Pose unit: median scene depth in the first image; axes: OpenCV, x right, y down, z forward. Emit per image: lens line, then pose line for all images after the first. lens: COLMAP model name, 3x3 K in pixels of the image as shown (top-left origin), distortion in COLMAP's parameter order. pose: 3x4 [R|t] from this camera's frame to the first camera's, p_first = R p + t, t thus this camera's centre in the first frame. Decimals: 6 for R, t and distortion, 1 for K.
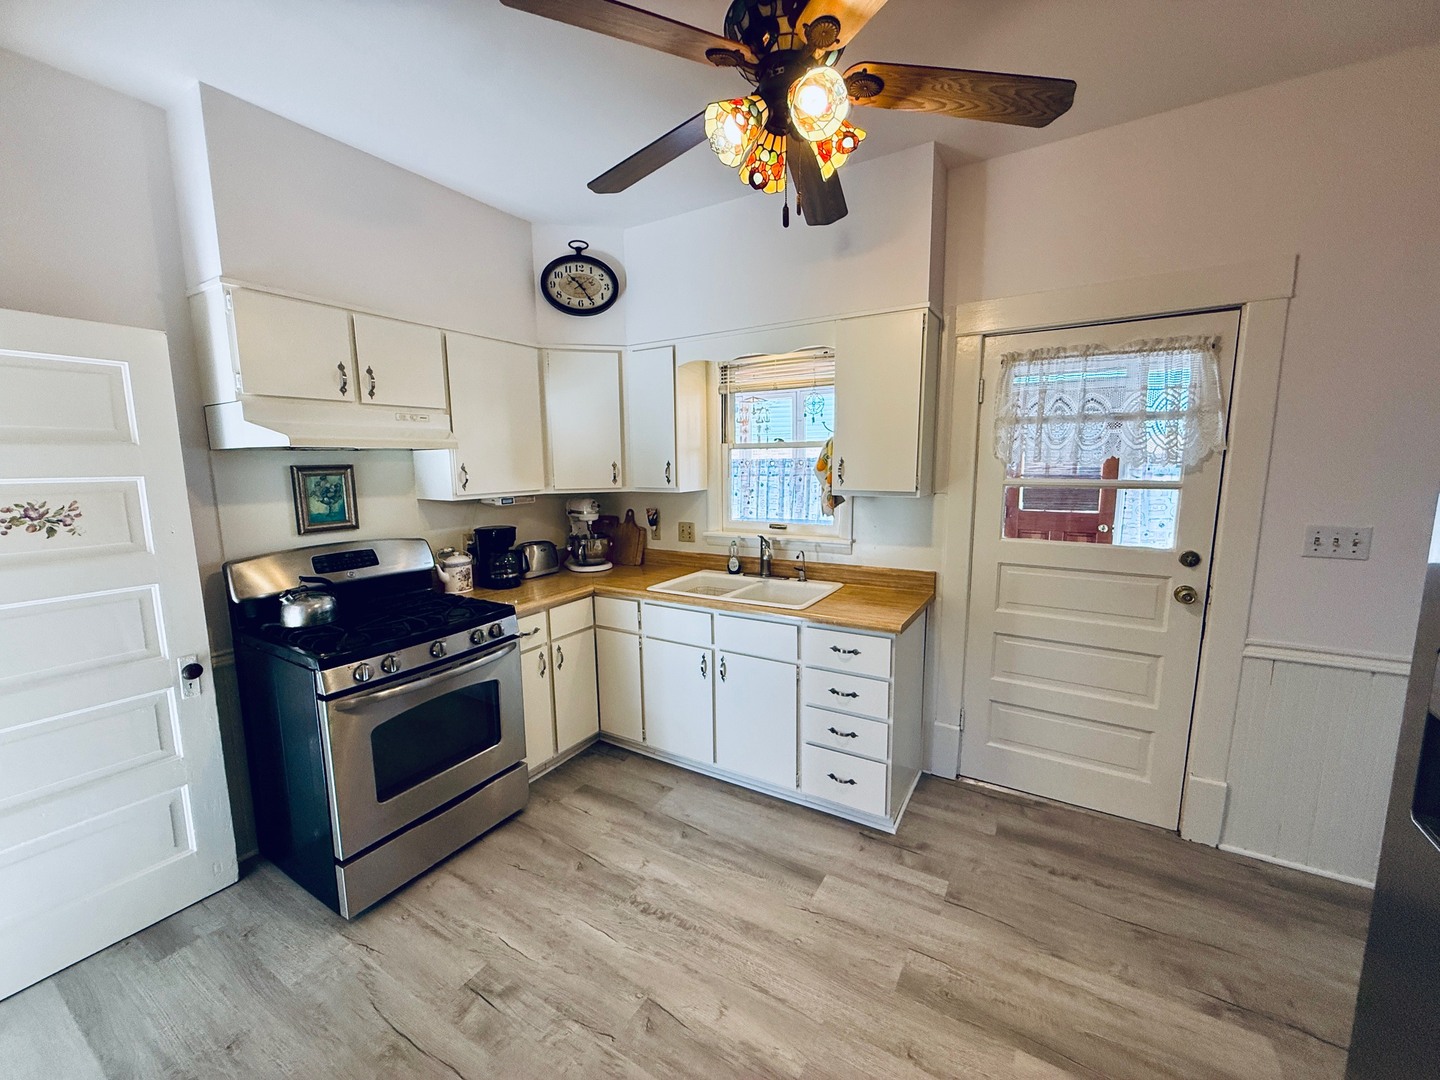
lens RADIAL K [[581.1, 0, 720.0], [0, 581.1, 540.0], [0, 0, 1]] dist [0.000272, 0.000173]
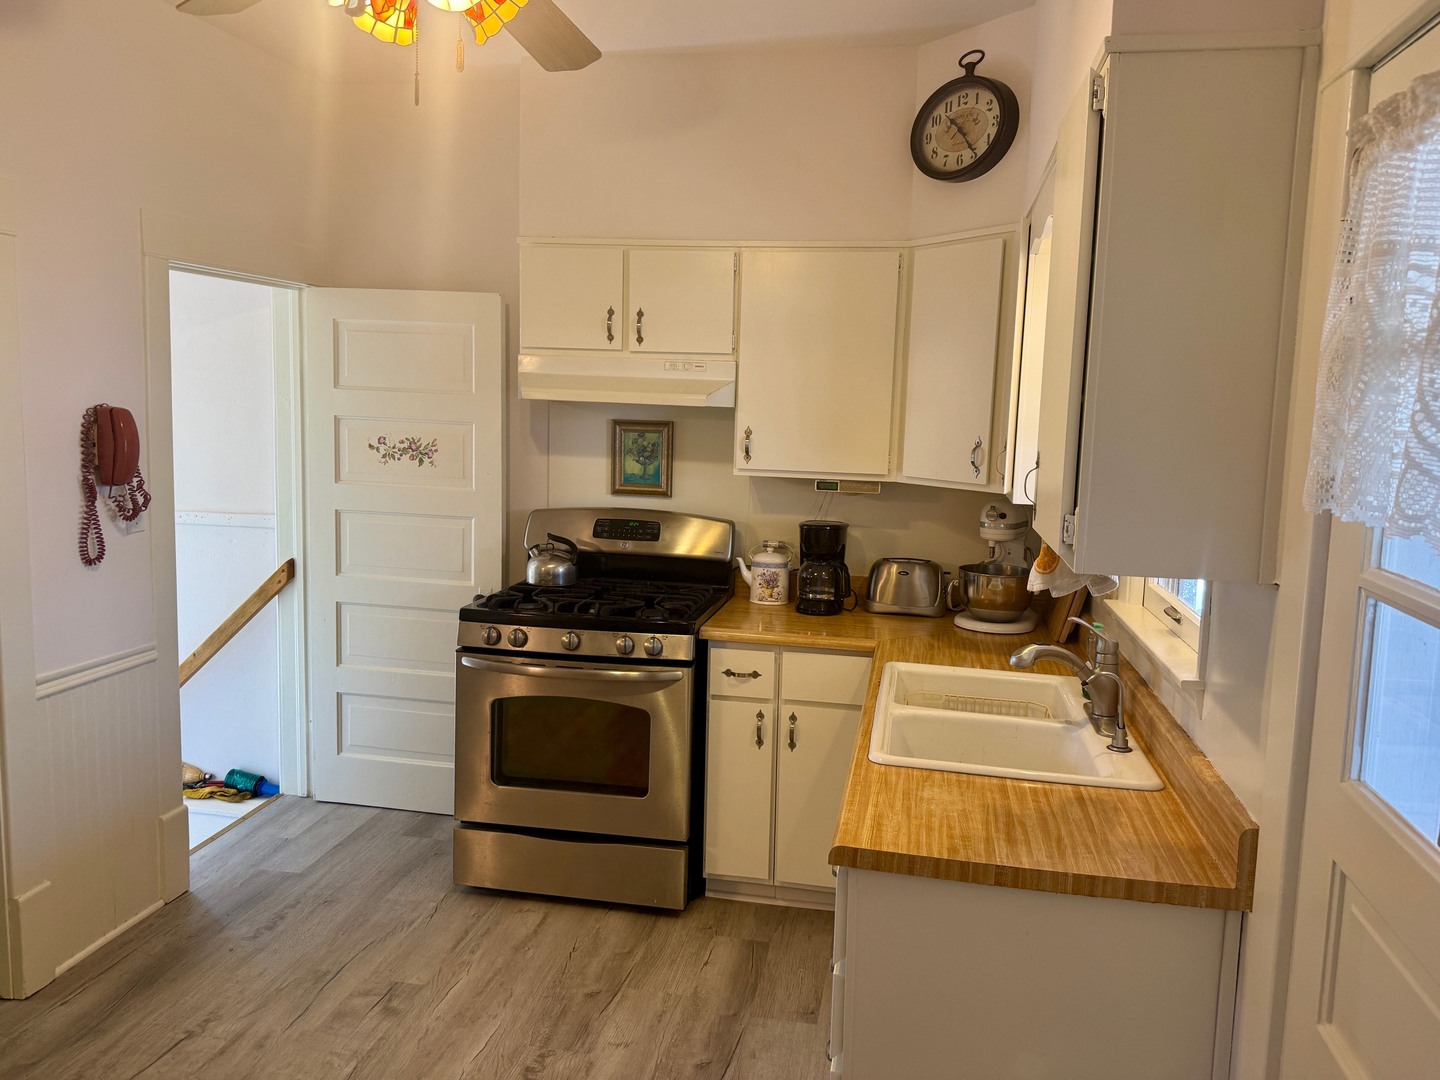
lens RADIAL K [[1060.5, 0, 721.8], [0, 1060.5, 515.7], [0, 0, 1]] dist [0.154771, -0.297734]
pose [[0.346909, 0.120464, -0.930131, 0.883428], [-0.166080, 0.983935, 0.065490, -0.111831], [0.923077, 0.131757, 0.361342, 0.543457]]
